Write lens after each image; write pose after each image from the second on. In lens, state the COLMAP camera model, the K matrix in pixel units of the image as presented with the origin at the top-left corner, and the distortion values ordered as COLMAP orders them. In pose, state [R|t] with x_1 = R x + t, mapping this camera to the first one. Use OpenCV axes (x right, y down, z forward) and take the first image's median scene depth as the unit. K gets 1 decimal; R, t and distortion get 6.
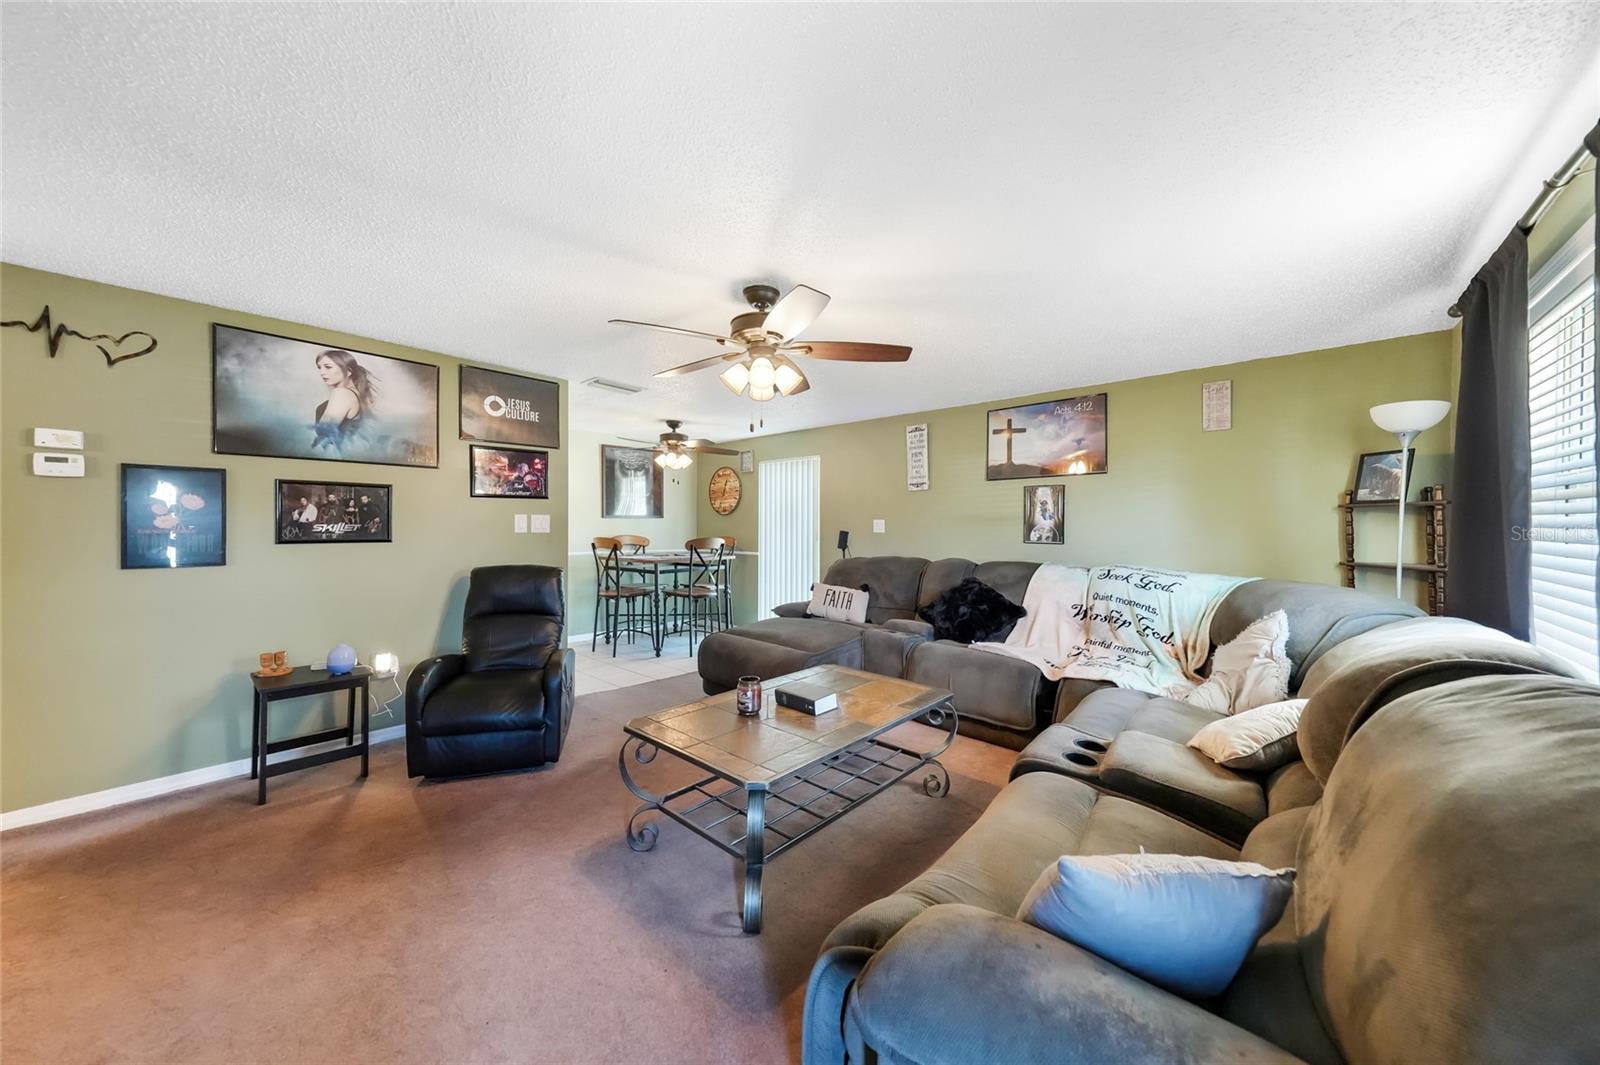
lens RADIAL K [[547.3, 0, 803.6], [0, 547.3, 528.0], [0, 0, 1]] dist [-0.000674, 0.000002]
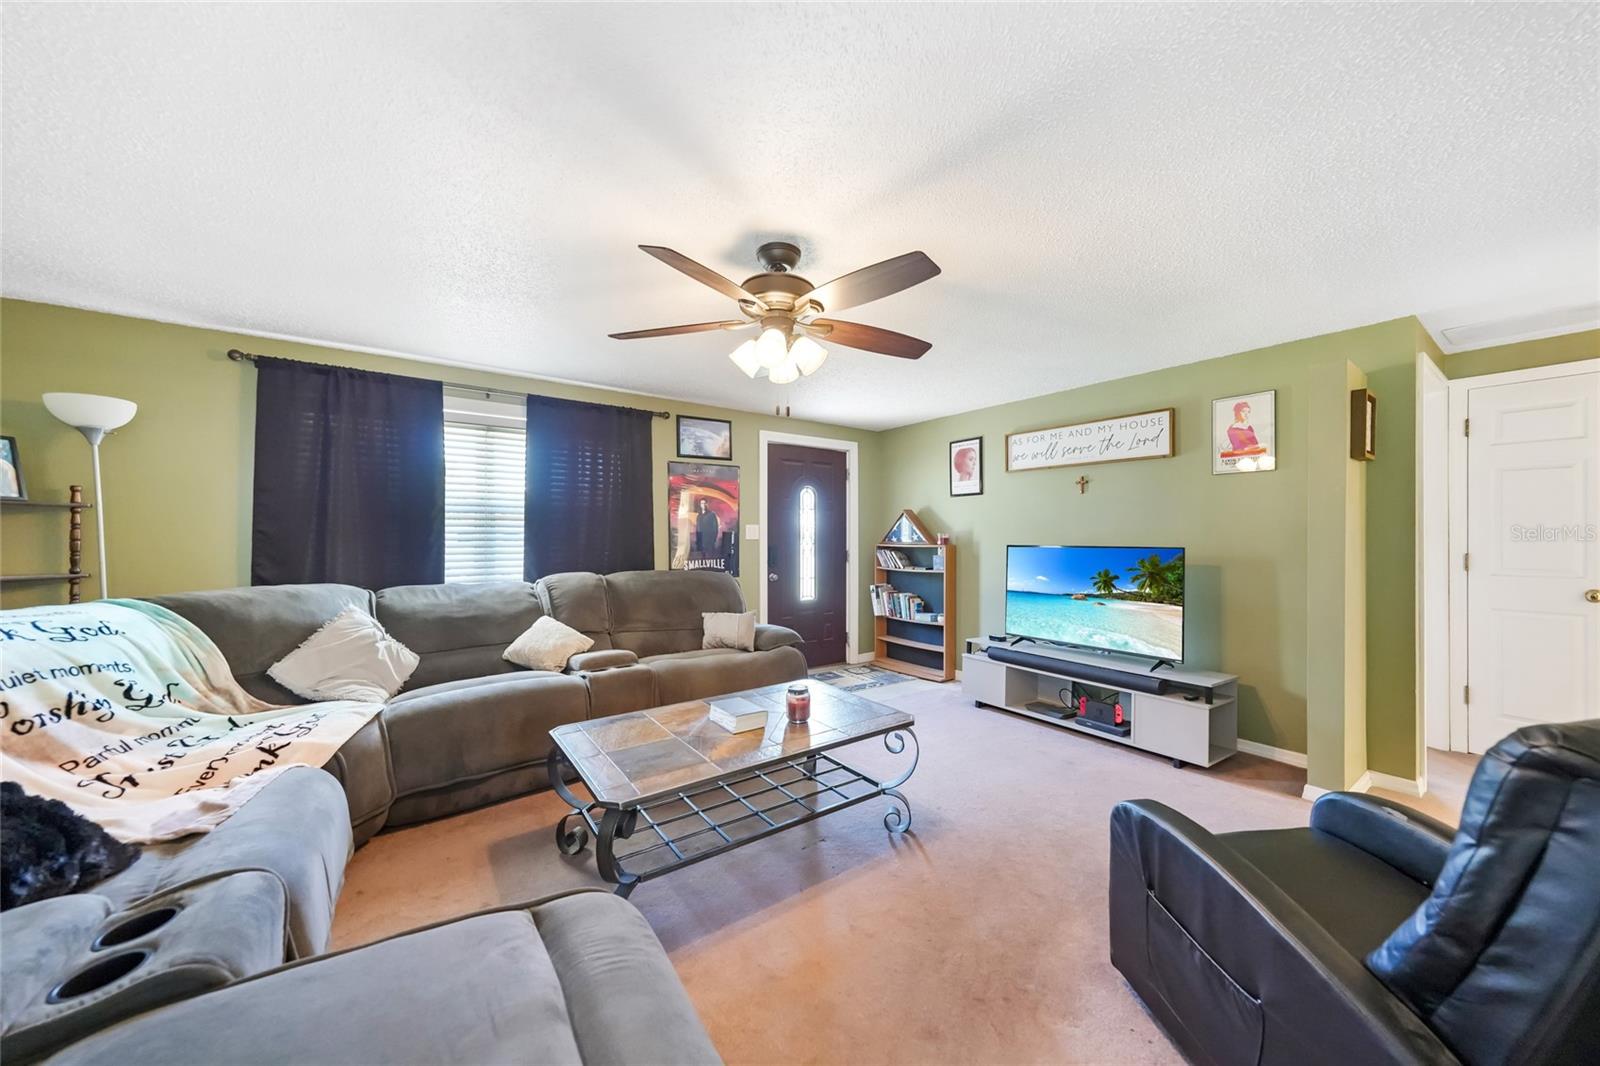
lens RADIAL K [[547.8, 0, 799.9], [0, 547.8, 539.7], [0, 0, 1]] dist [0.000288, 0.002057]
pose [[-0.974171, -0.005611, 0.225743, -0.168698], [-0.003258, 0.999936, 0.010795, -0.000533], [-0.225789, 0.009780, -0.974127, 1.041092]]
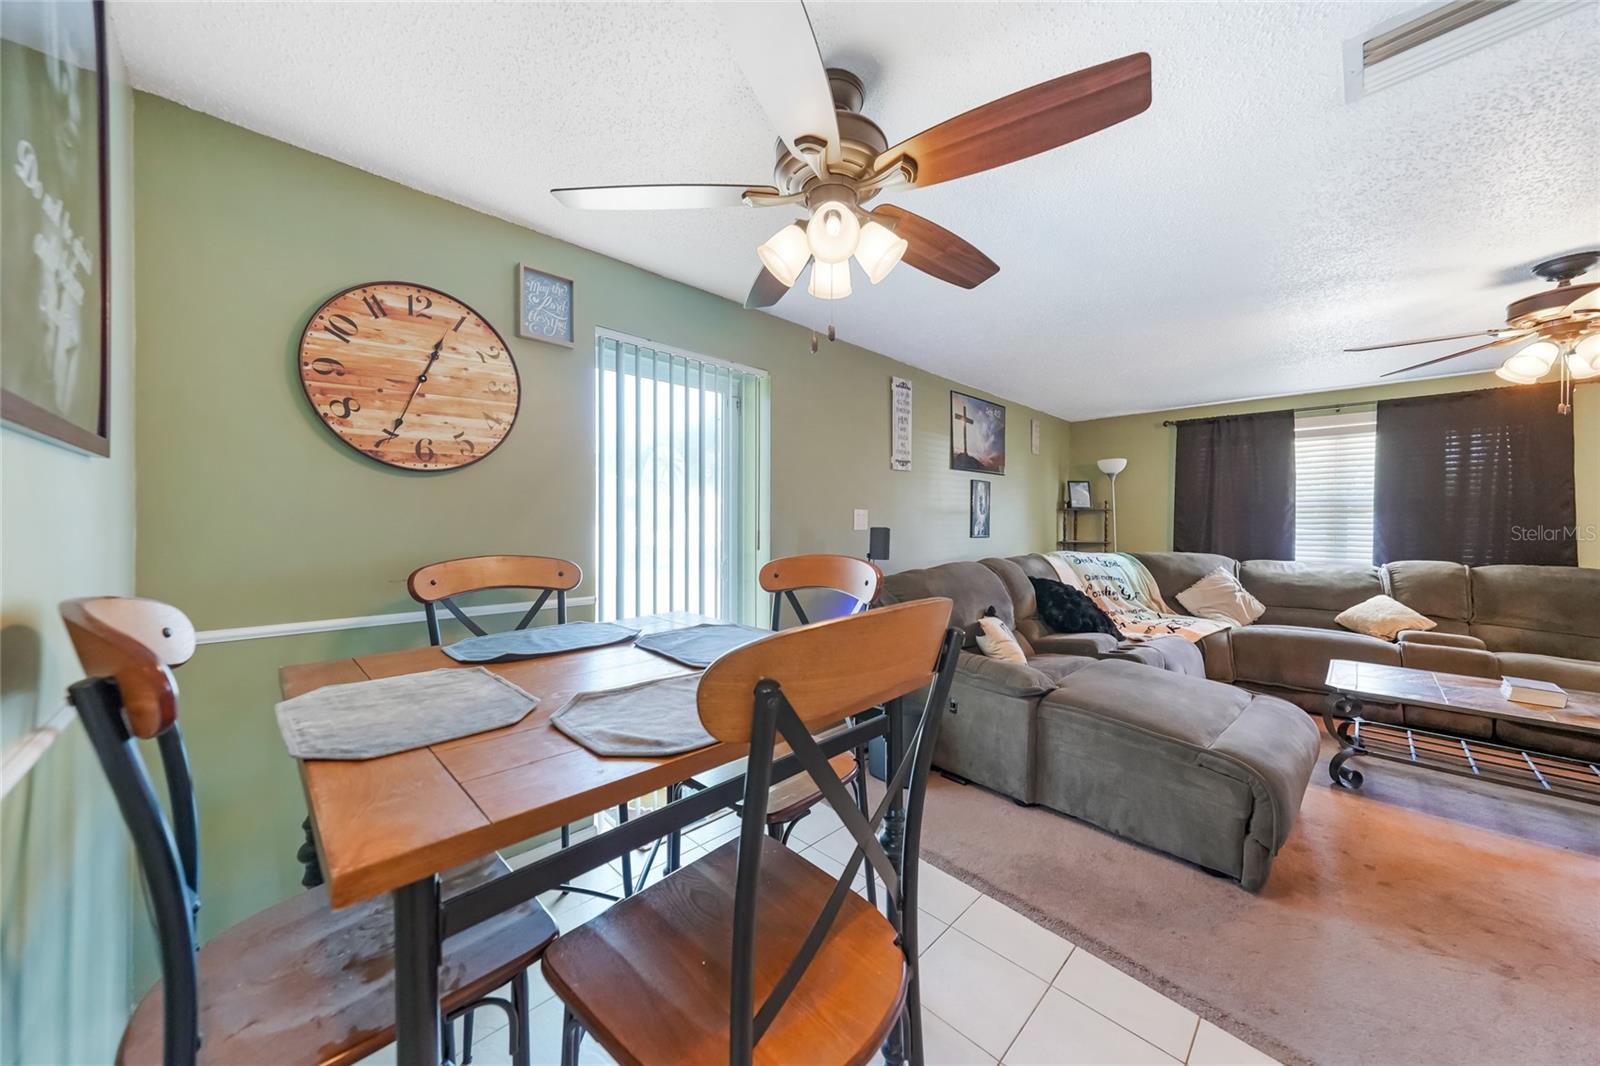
lens RADIAL K [[559.0, 0, 813.3], [0, 559.0, 514.0], [0, 0, 1]] dist [-0.000783, 0.004745]
pose [[0.048718, 0.009181, 0.998770, -0.616773], [-0.002248, 0.999956, -0.009083, -0.005186], [-0.998810, -0.001803, 0.048737, 1.259869]]
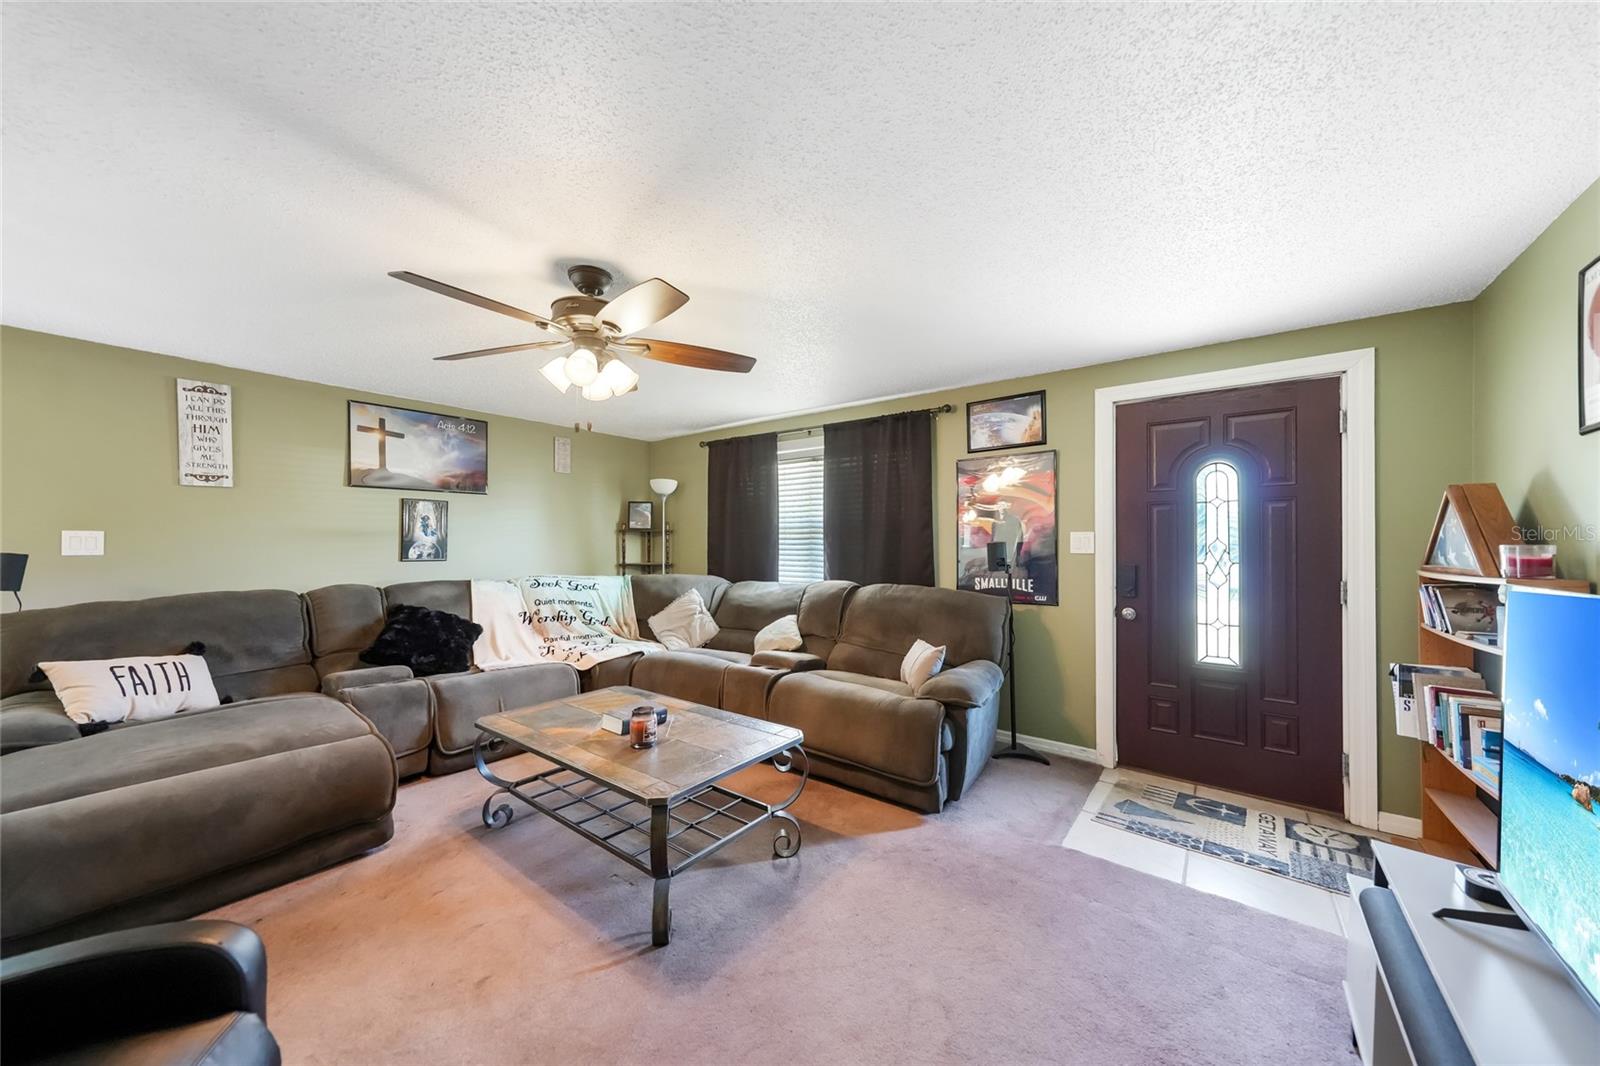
lens RADIAL K [[547.8, 0, 799.9], [0, 547.8, 539.7], [0, 0, 1]] dist [0.000288, 0.002057]
pose [[-0.072646, 0.002302, 0.997355, -0.553389], [0.000364, 0.999997, -0.002282, -0.005970], [-0.997358, 0.000197, -0.072647, 0.421819]]
